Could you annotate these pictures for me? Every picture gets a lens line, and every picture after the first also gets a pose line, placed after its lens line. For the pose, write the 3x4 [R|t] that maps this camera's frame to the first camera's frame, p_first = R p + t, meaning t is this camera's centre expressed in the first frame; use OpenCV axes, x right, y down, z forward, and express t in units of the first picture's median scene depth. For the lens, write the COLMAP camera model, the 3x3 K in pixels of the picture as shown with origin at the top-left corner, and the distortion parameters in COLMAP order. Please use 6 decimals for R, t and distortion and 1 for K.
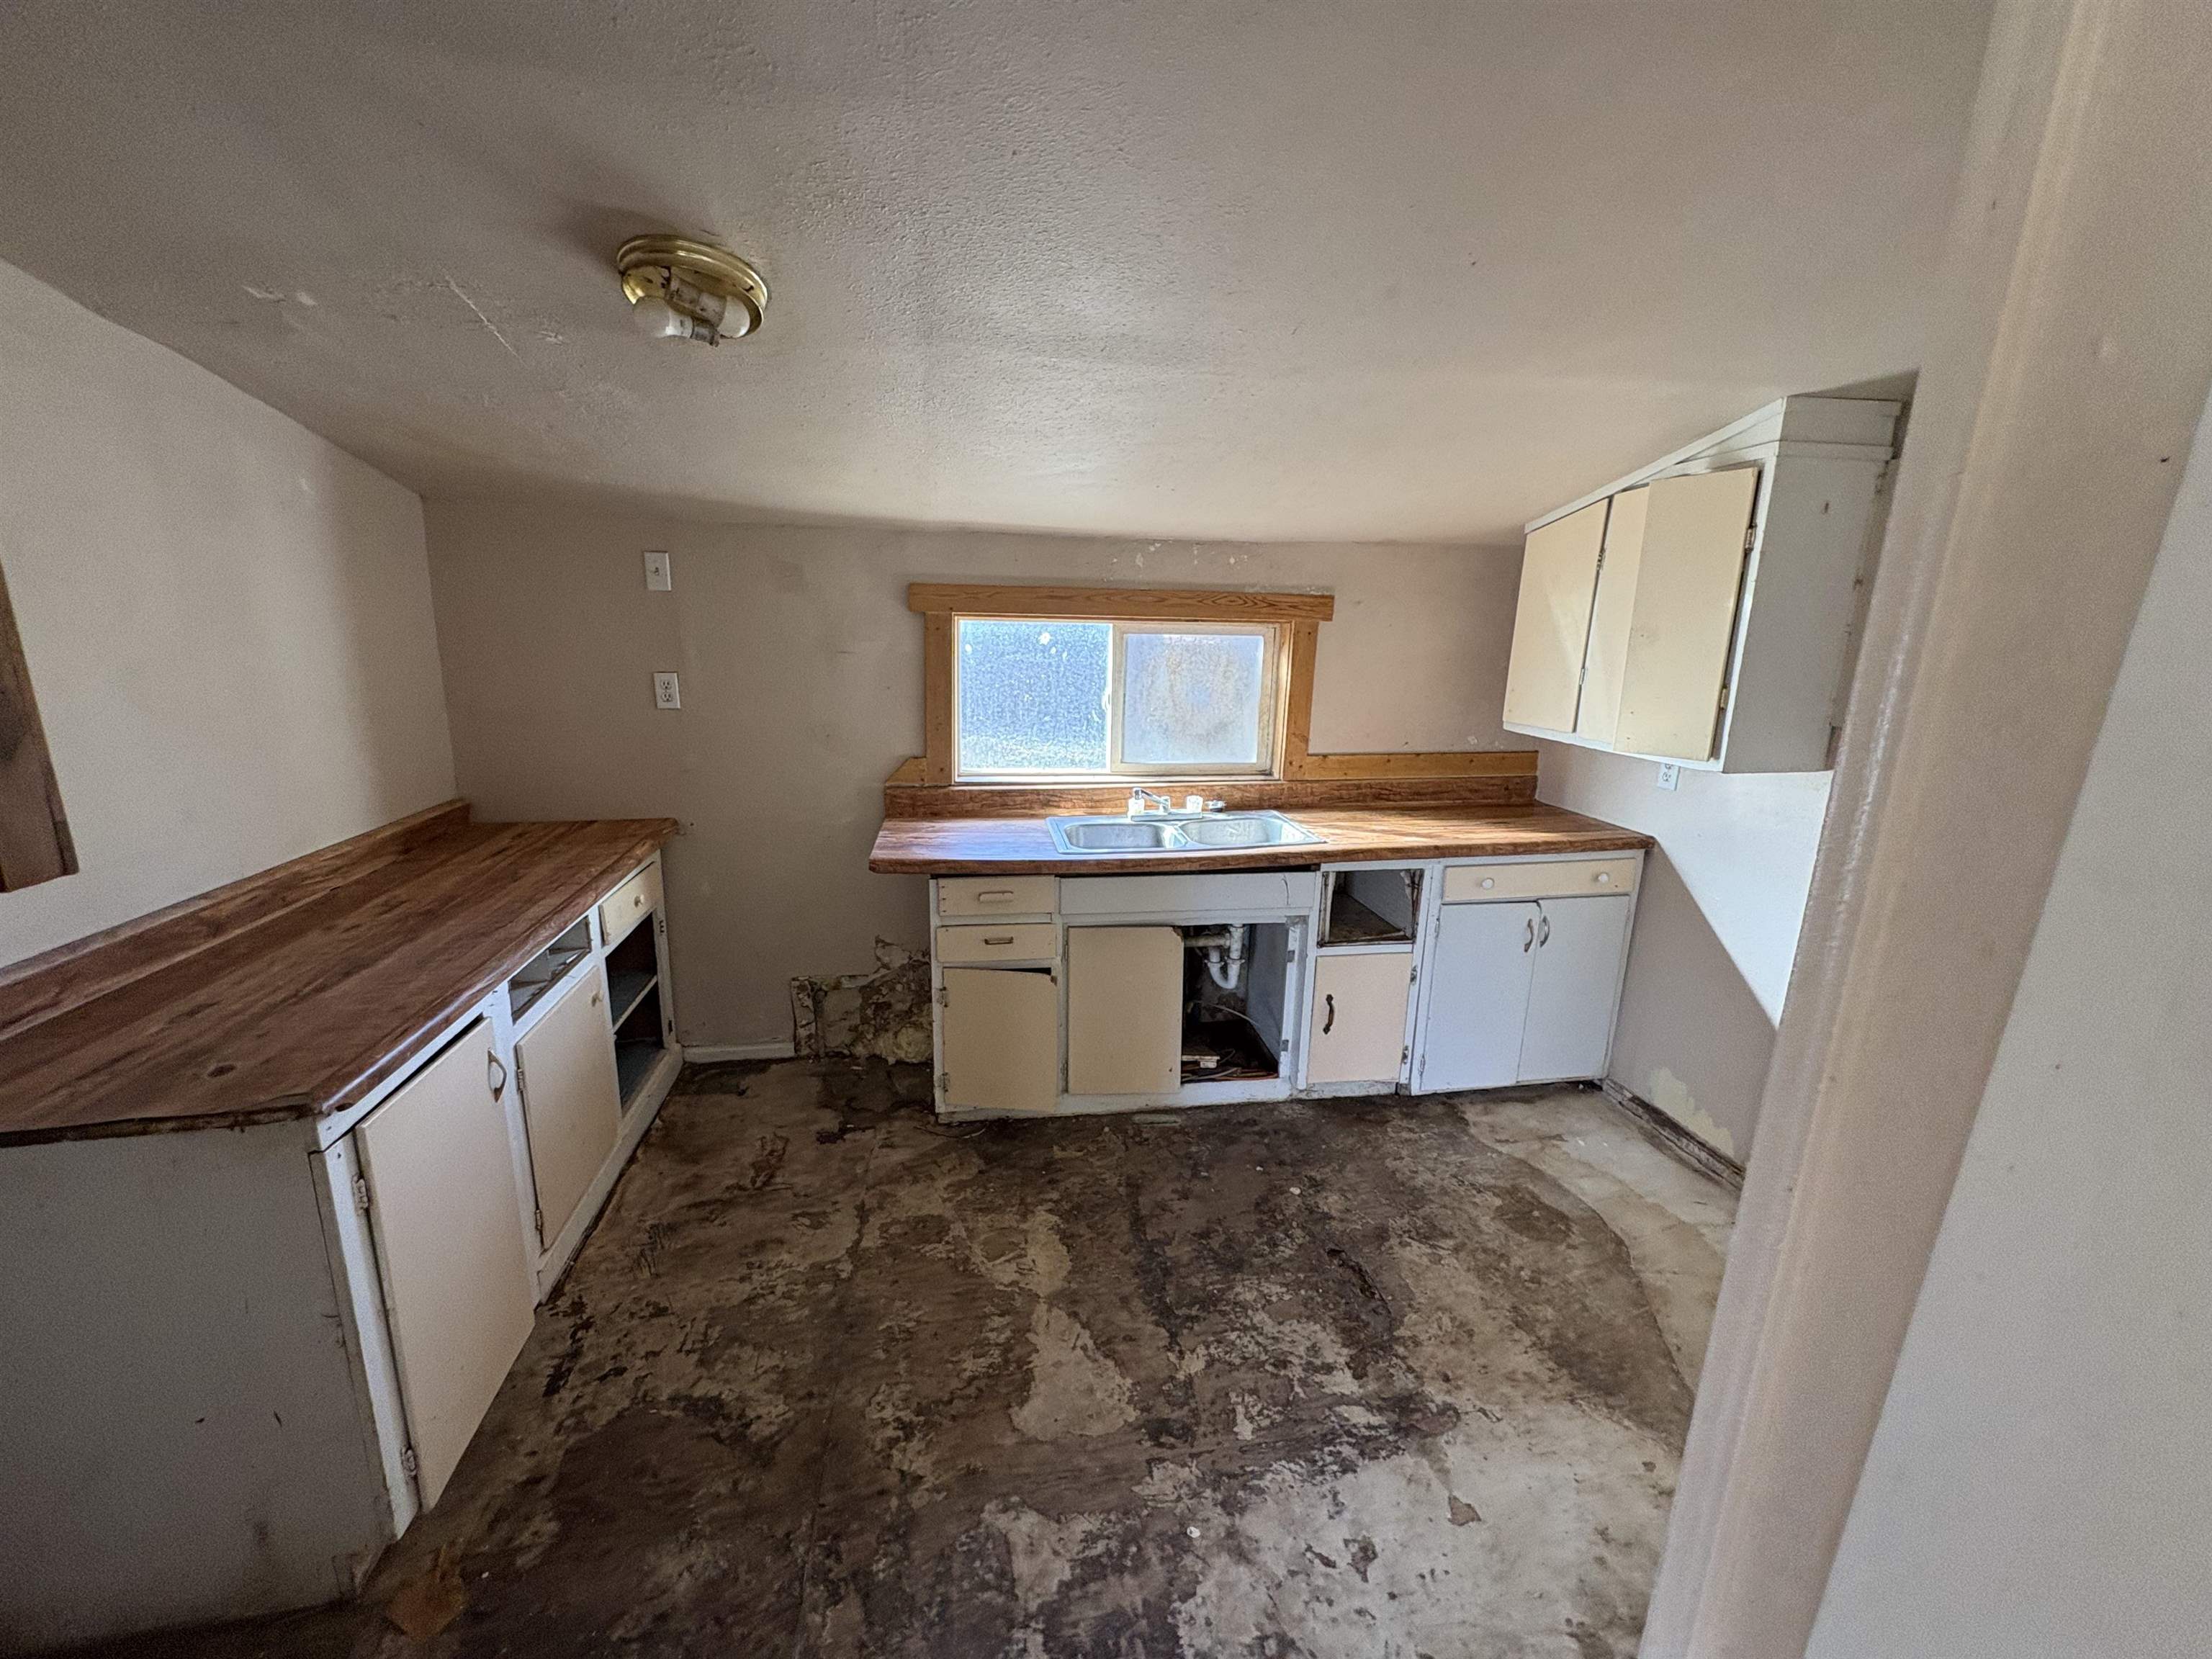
lens RADIAL K [[890.4, 0, 1106.0], [0, 890.4, 829.5], [0, 0, 1]] dist [0.000083, -0.000066]
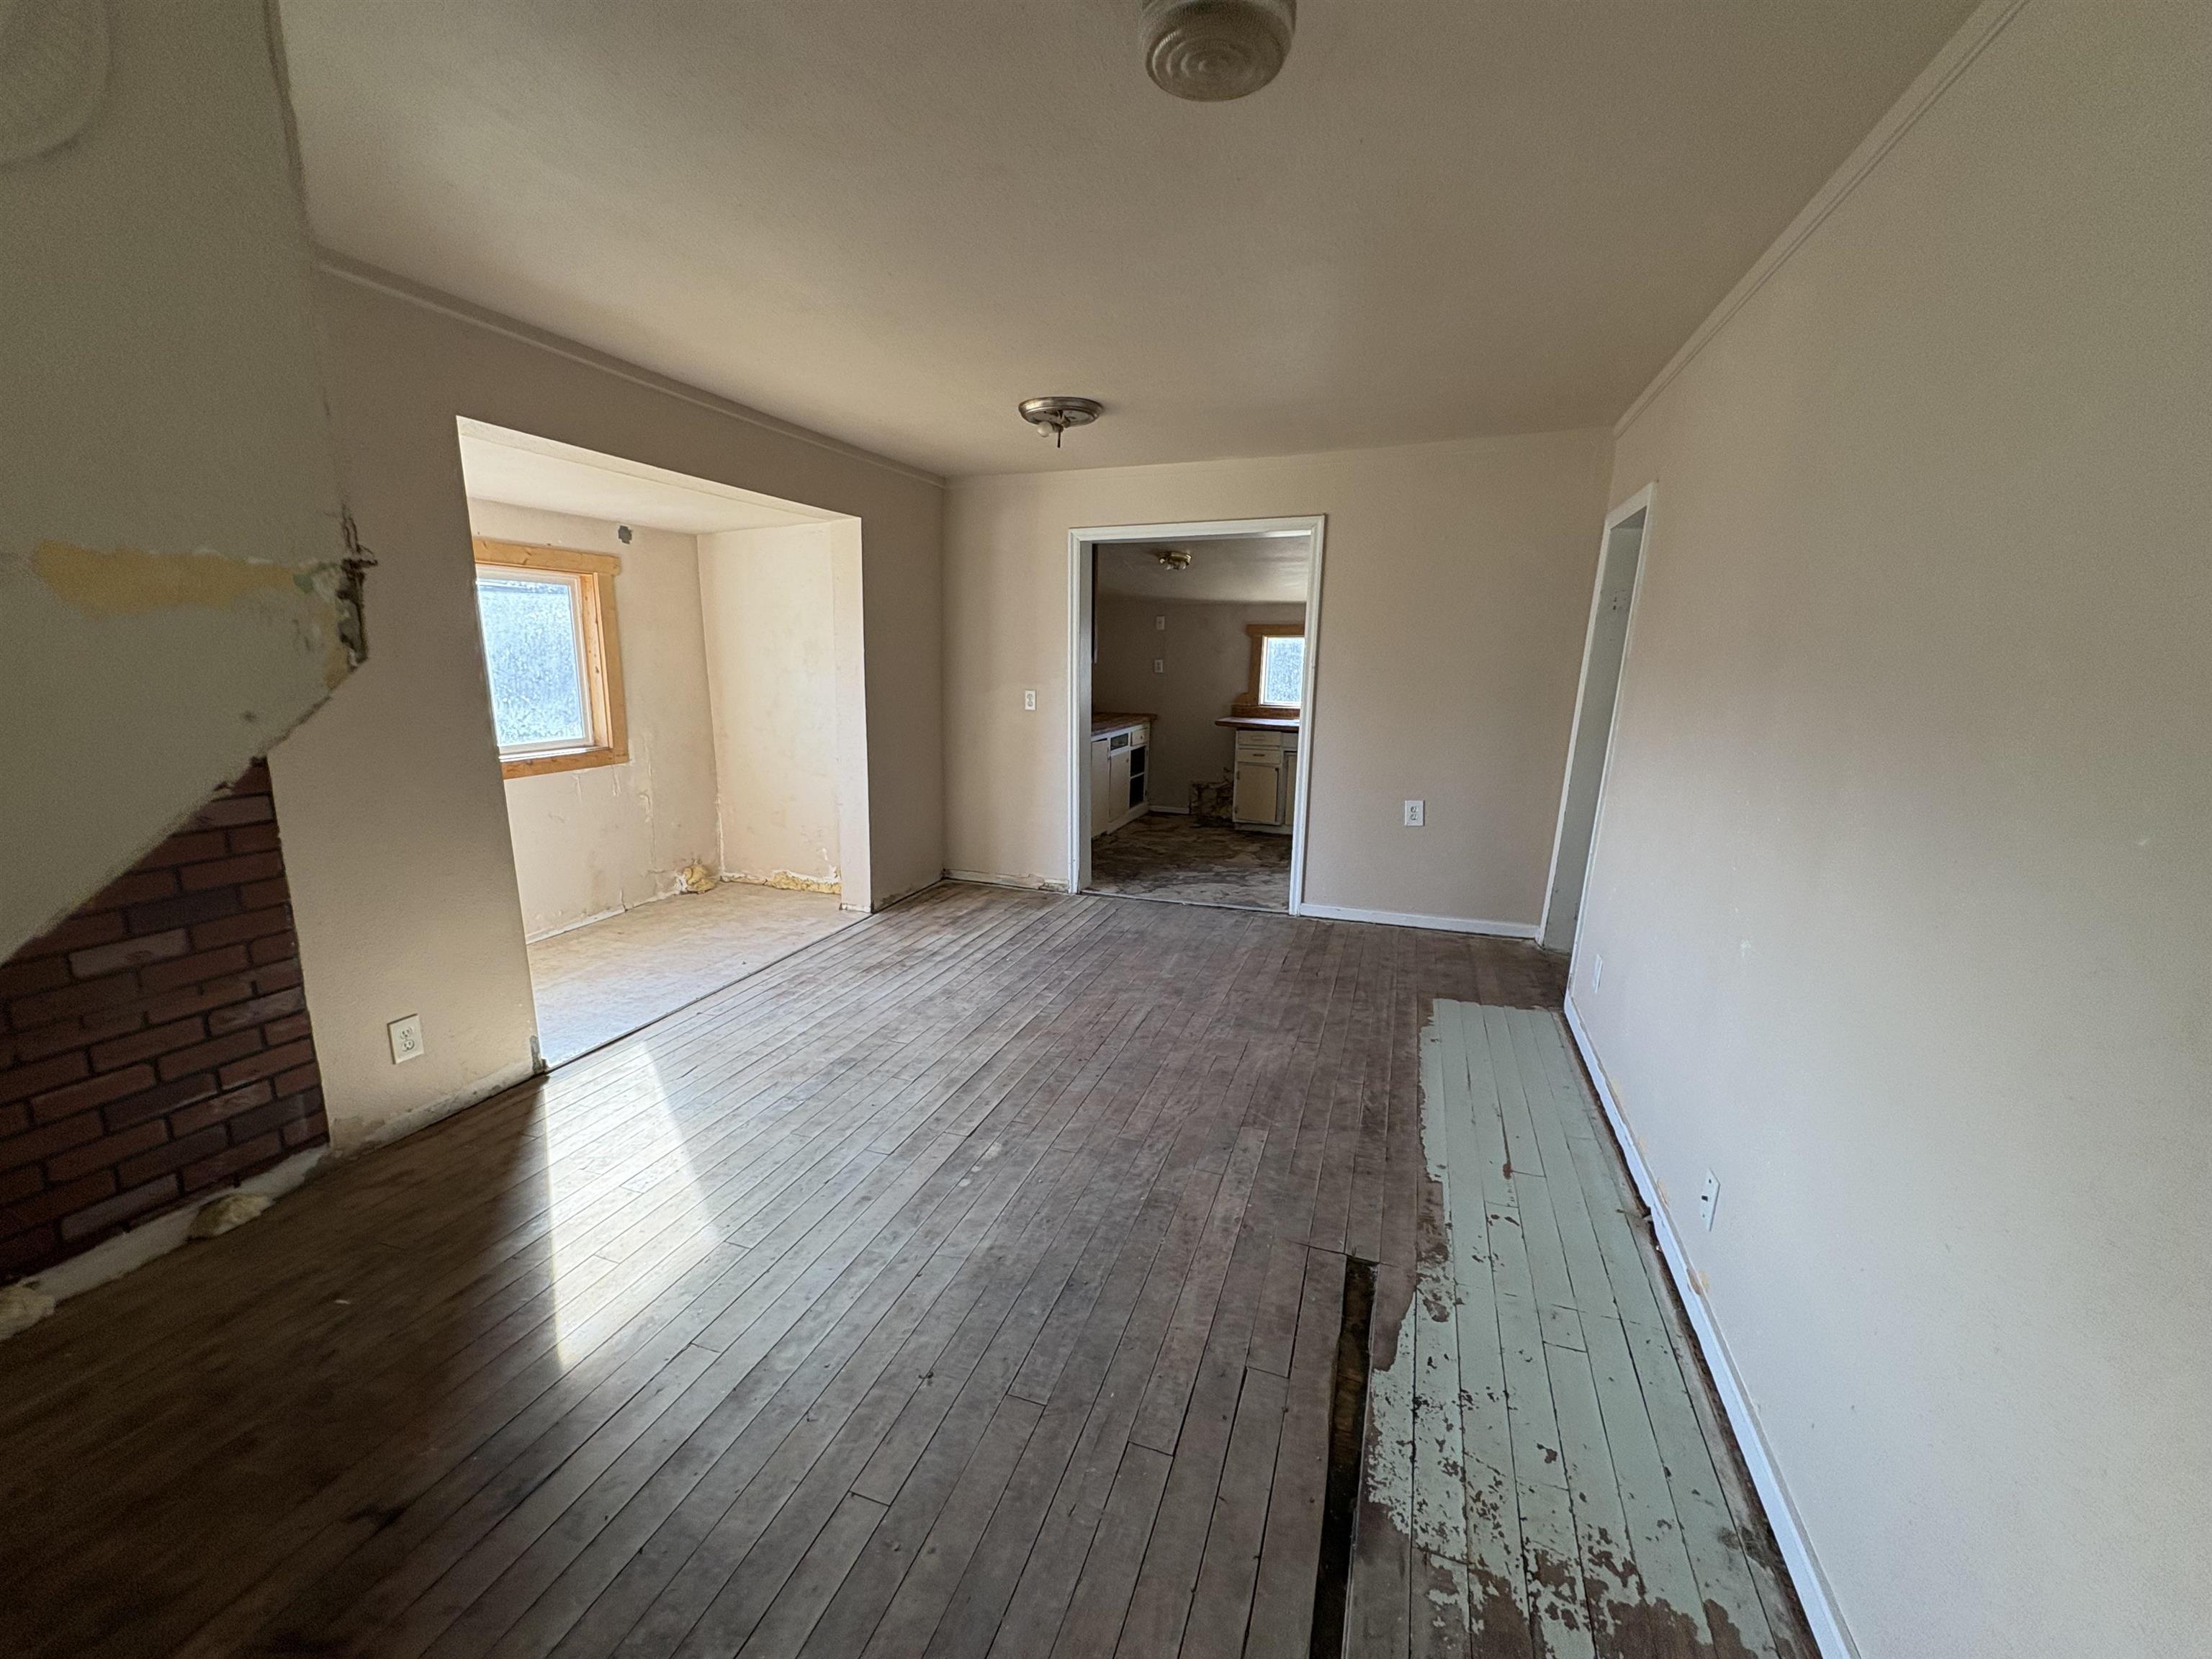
lens RADIAL K [[890.4, 0, 1106.0], [0, 890.4, 829.5], [0, 0, 1]] dist [0.000083, -0.000066]
pose [[0.873286, 0.087594, -0.479269, 0.711204], [-0.107439, 0.994112, -0.014077, 0.394947], [0.475214, 0.063786, 0.877555, -1.426366]]
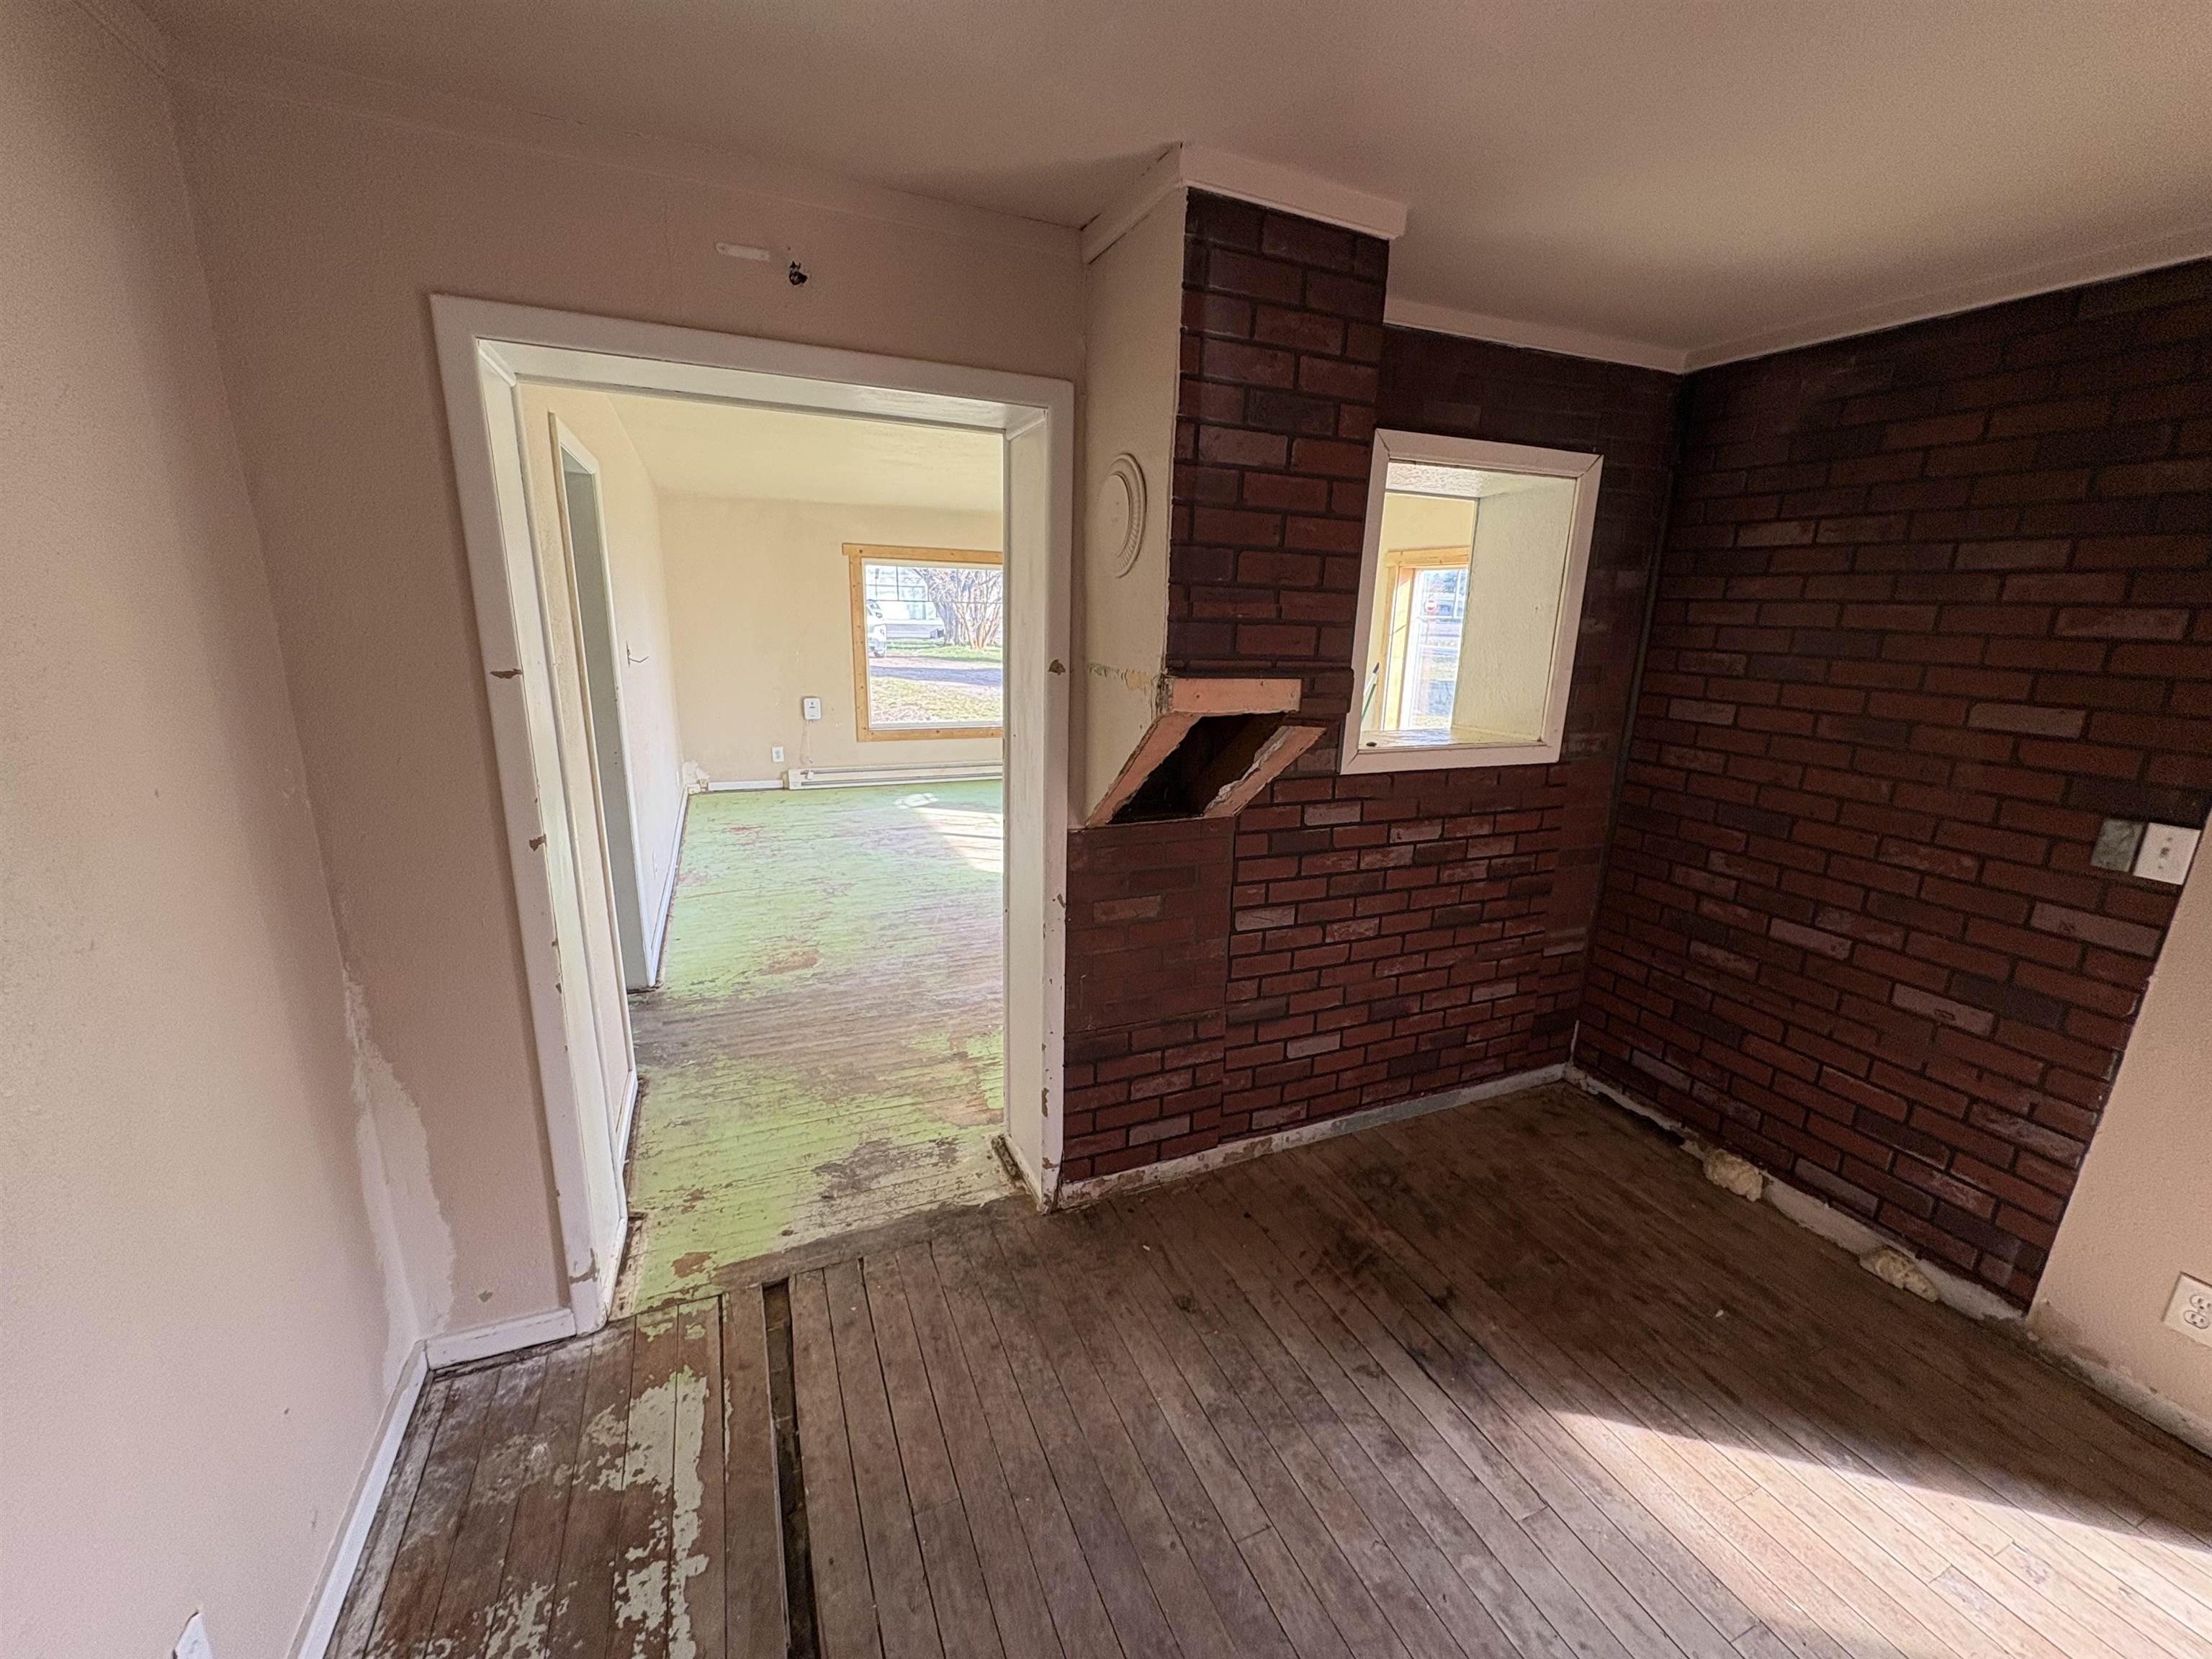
lens RADIAL K [[890.4, 0, 1106.0], [0, 890.4, 829.5], [0, 0, 1]] dist [0.000083, -0.000066]
pose [[-0.971938, 0.004262, -0.235200, 0.027609], [-0.104929, 0.887006, 0.449678, -0.908112], [0.210540, 0.461738, -0.861667, 2.410313]]
